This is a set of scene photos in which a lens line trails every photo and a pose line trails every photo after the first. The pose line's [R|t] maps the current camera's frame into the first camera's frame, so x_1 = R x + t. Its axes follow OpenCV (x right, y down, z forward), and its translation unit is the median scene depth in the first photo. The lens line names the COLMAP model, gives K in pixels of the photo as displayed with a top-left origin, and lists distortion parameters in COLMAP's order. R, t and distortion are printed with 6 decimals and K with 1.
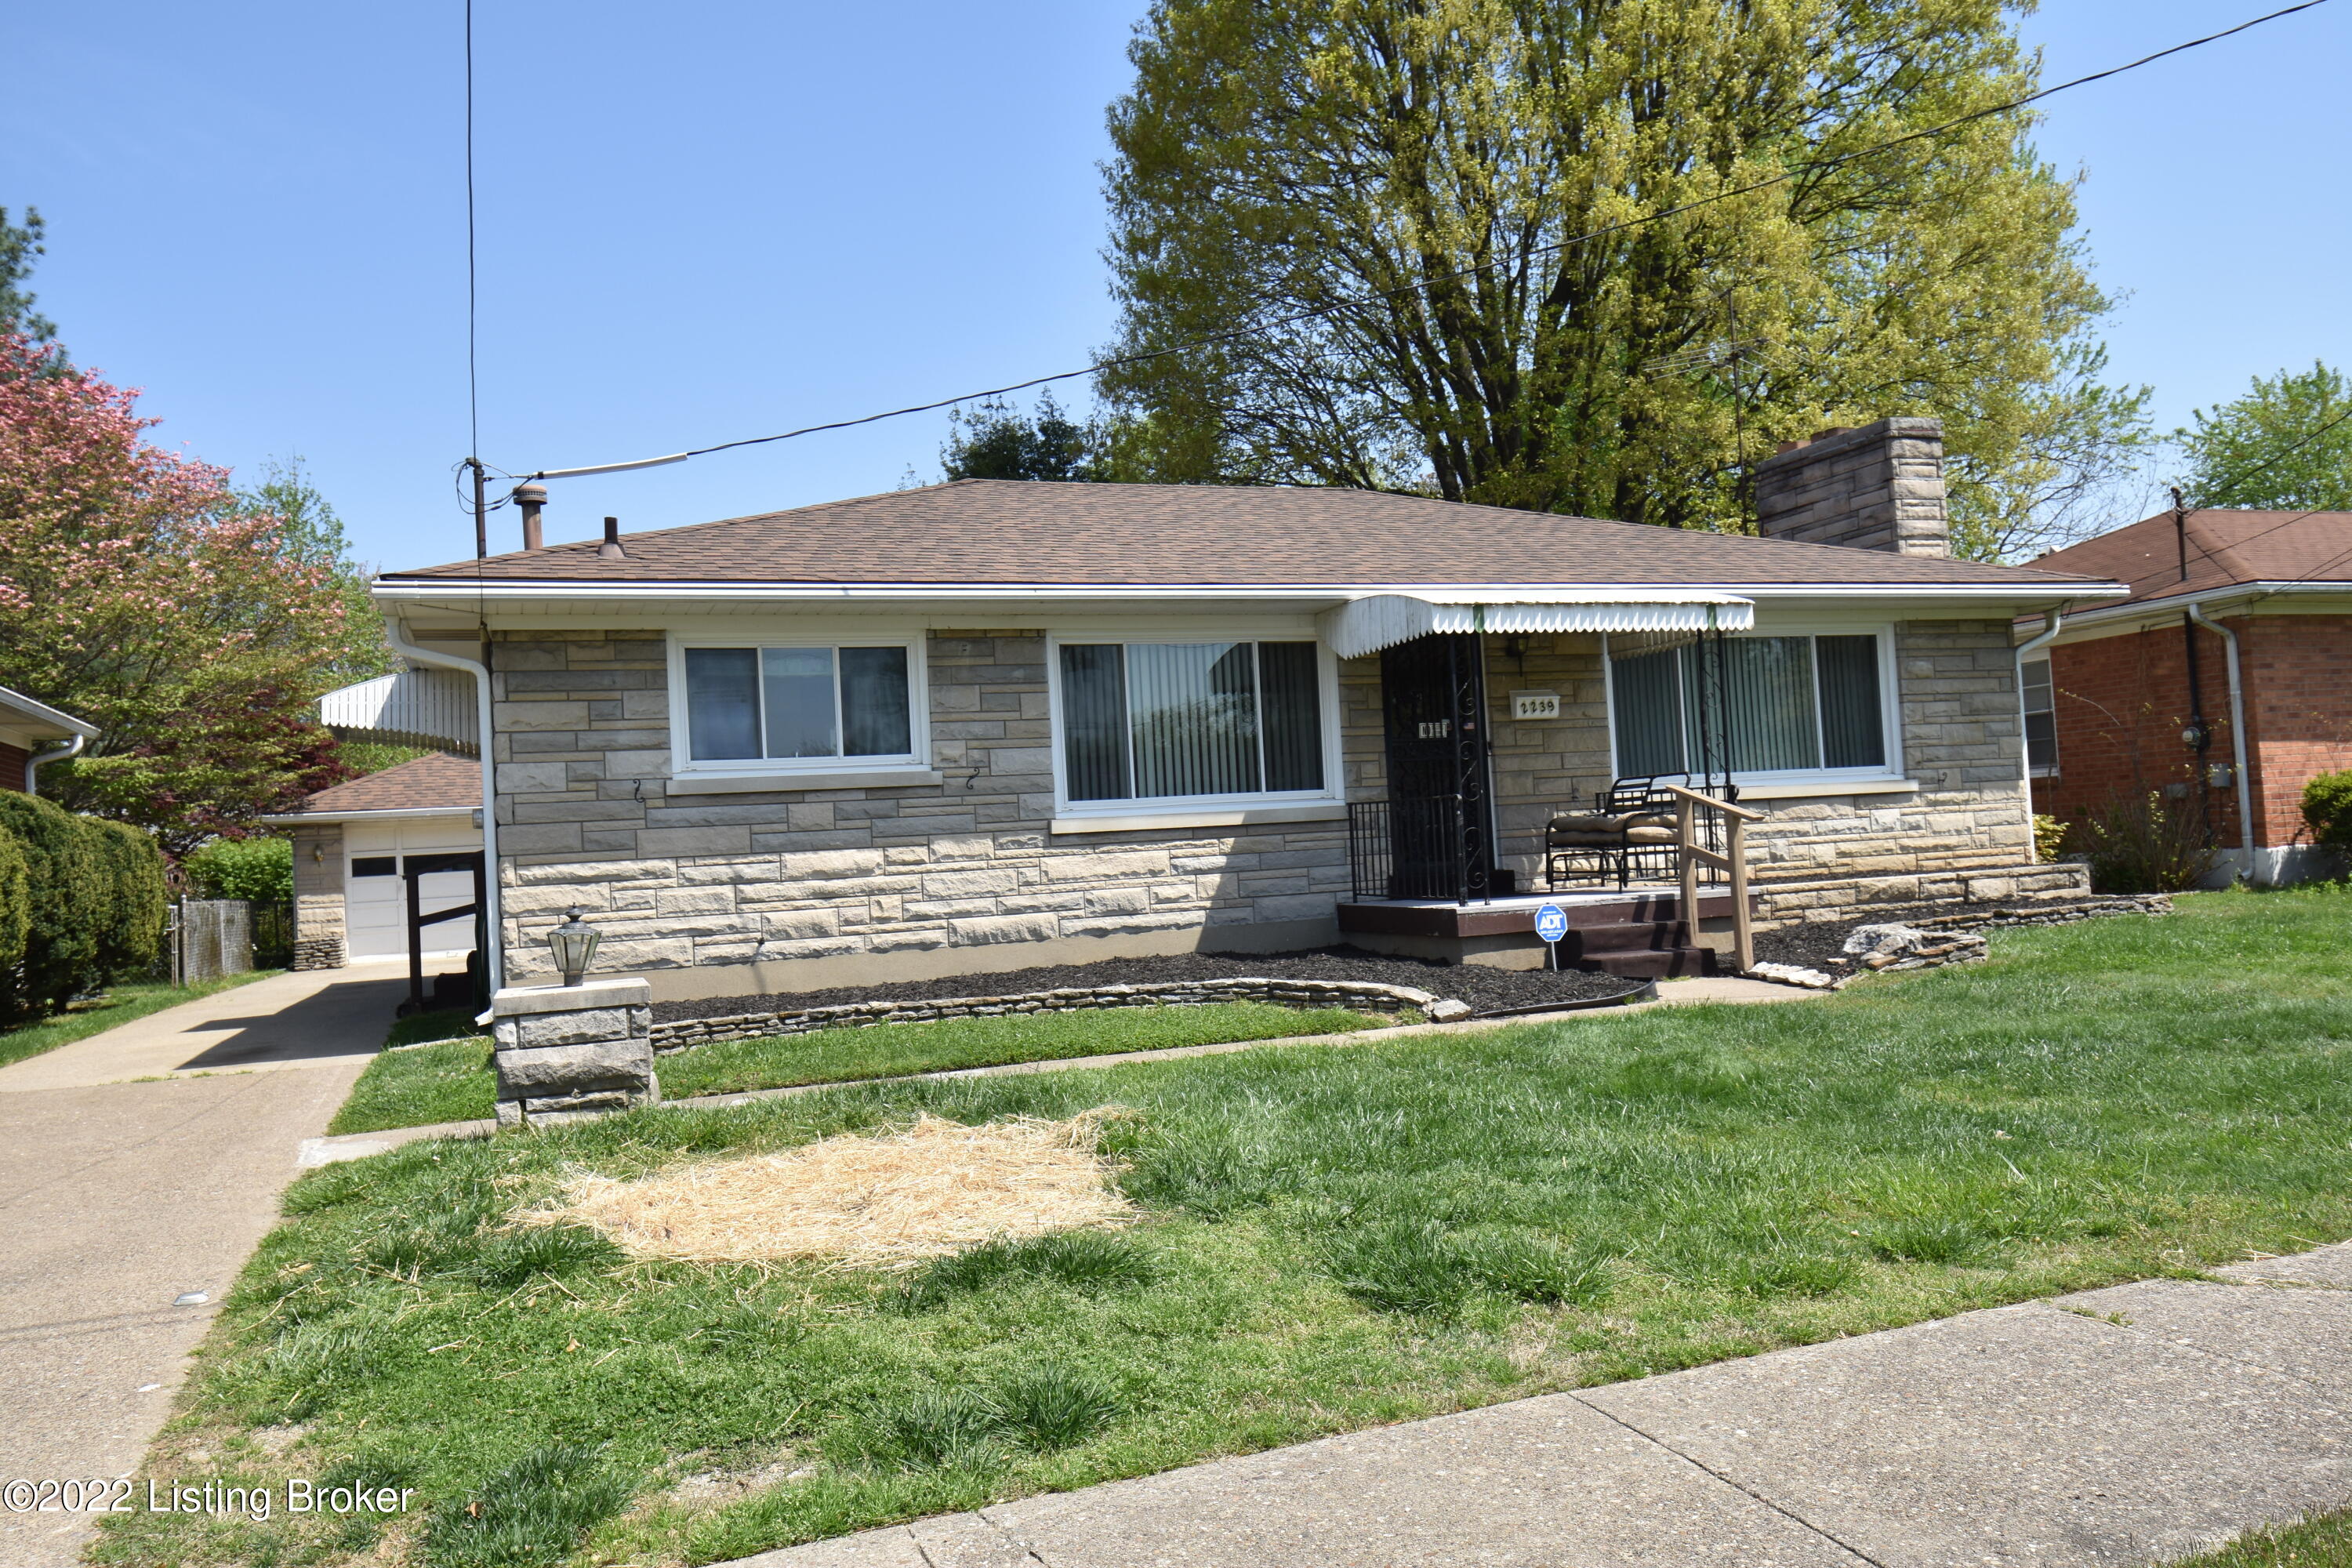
lens RADIAL K [[1698.6, 0, 1176.0], [0, 1698.6, 784.0], [0, 0, 1]] dist [0.056114, -0.001333]
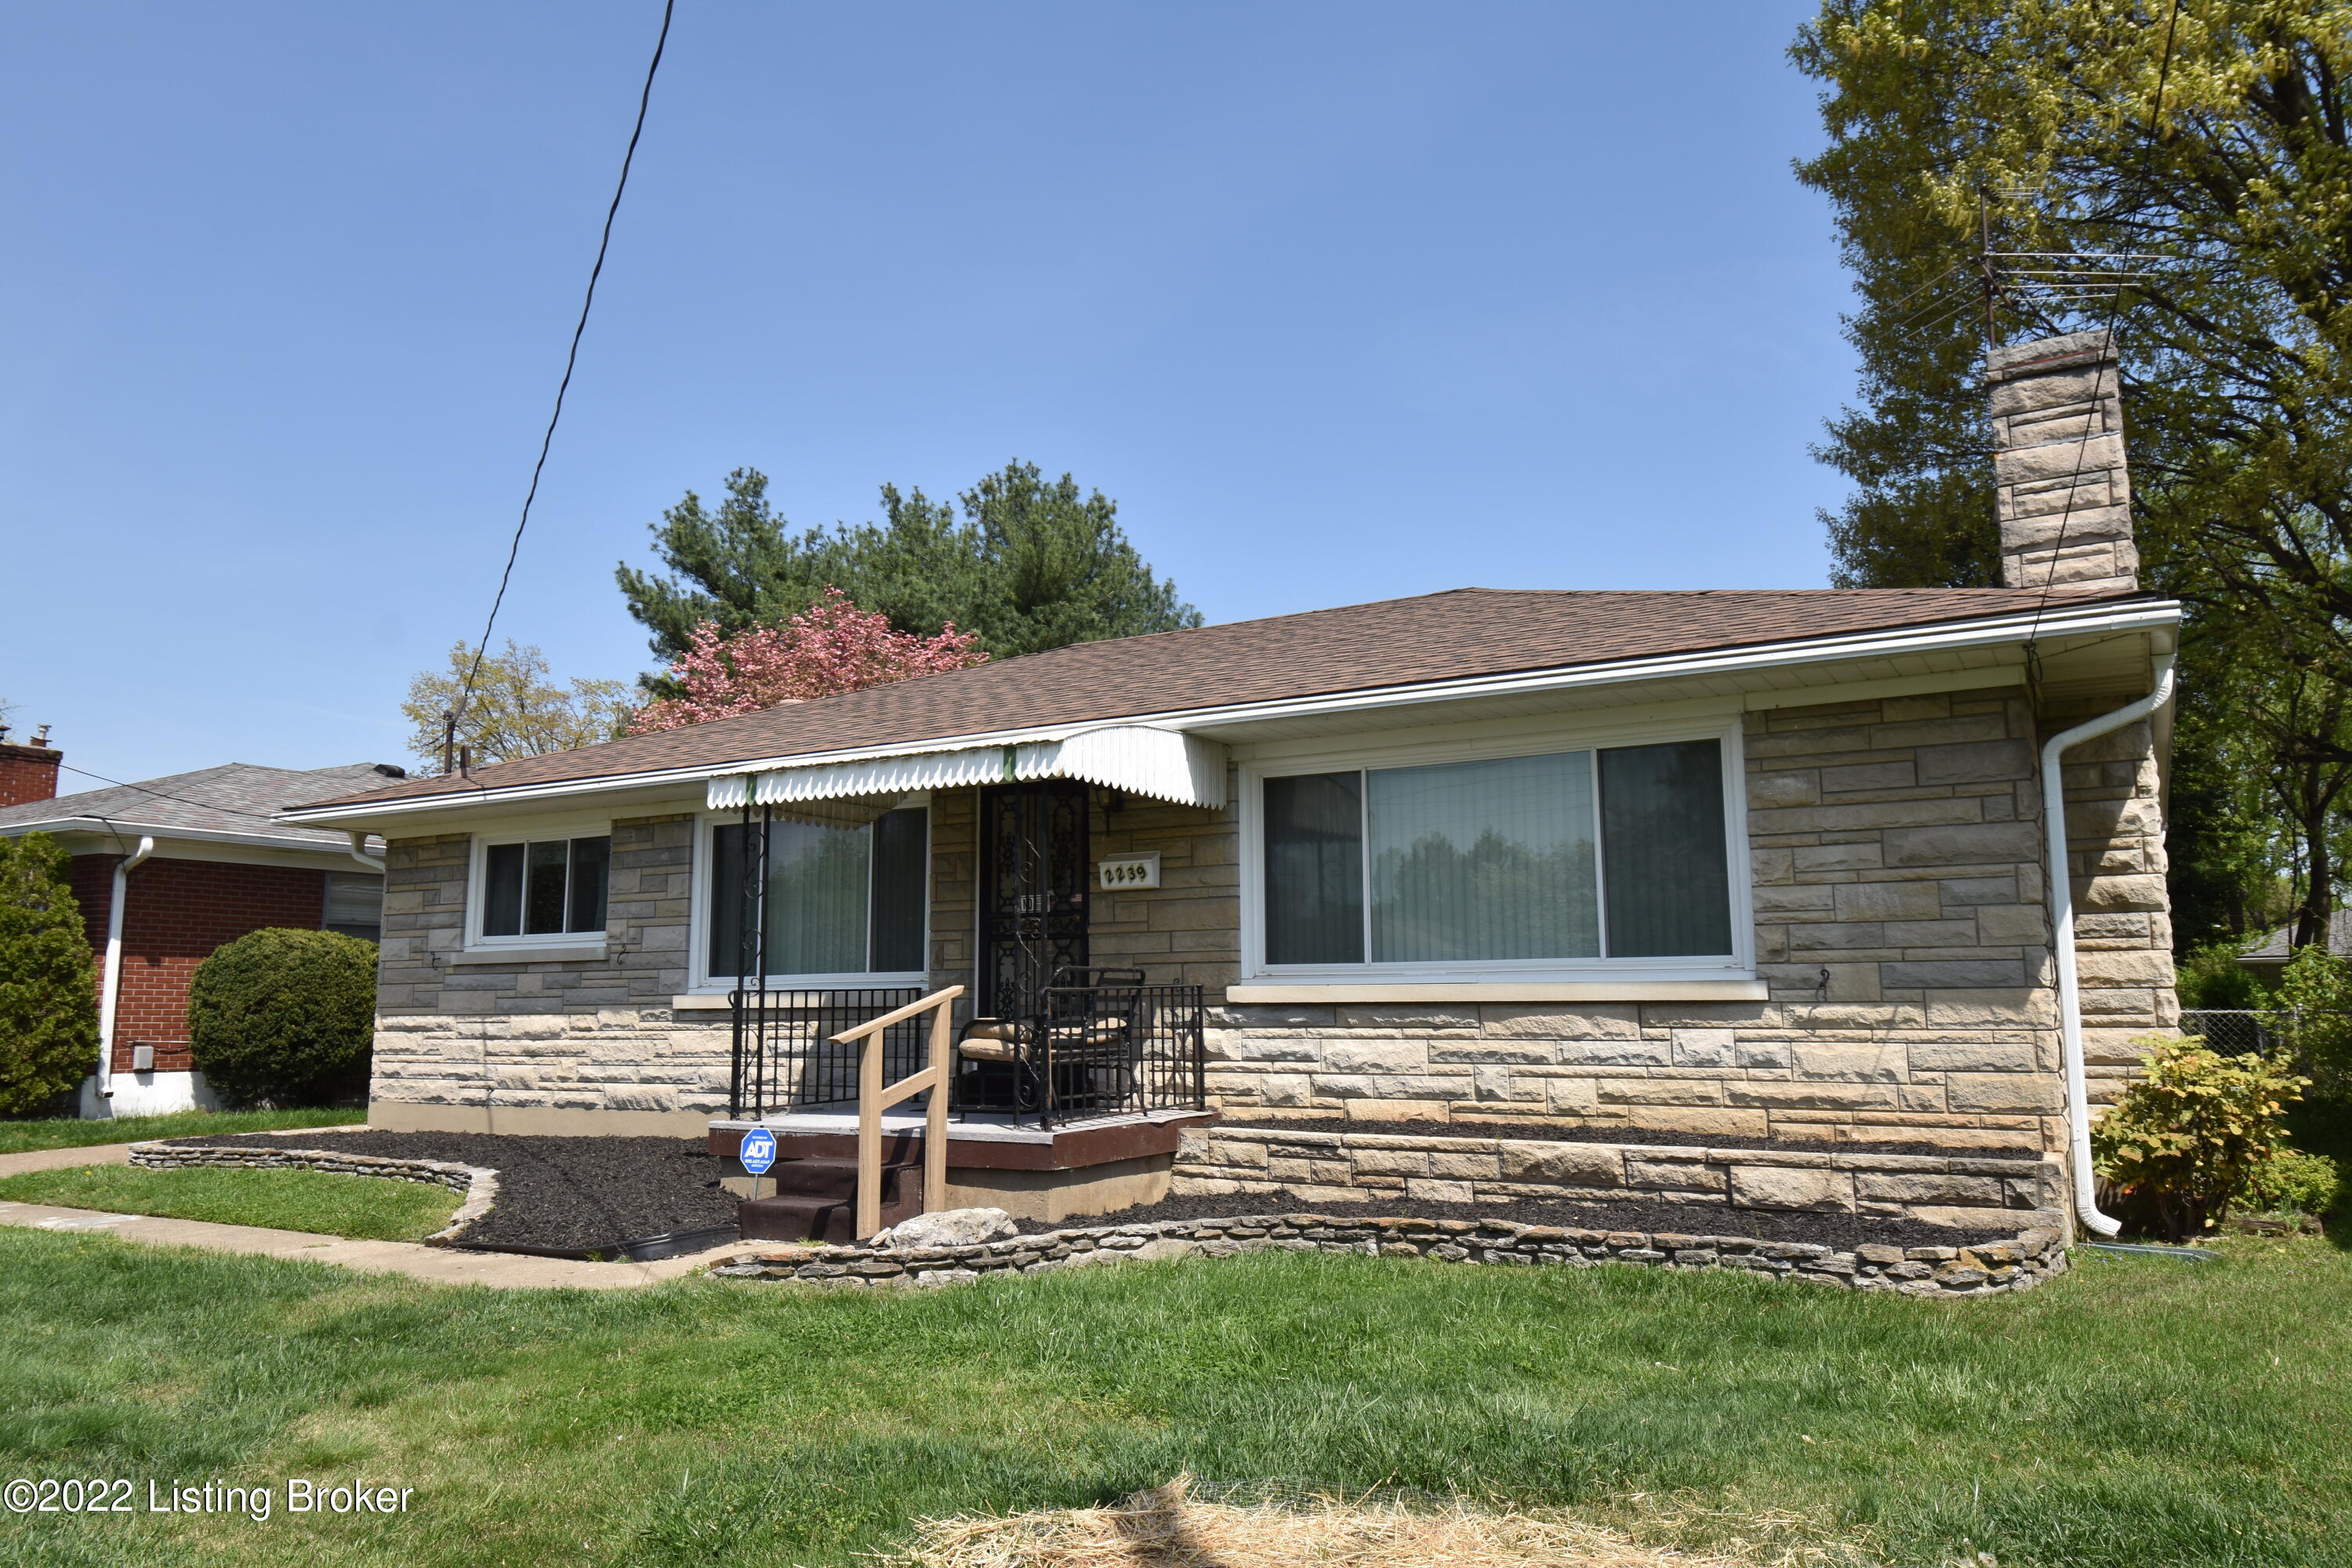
lens RADIAL K [[1605.8, 0, 1176.0], [0, 1605.8, 784.0], [0, 0, 1]] dist [0.039443, -0.002892]
pose [[0.633638, -0.055486, -0.771637, 0.809152], [0.002335, 0.997557, -0.069813, -0.034913], [0.773626, 0.042434, 0.632220, 0.544504]]
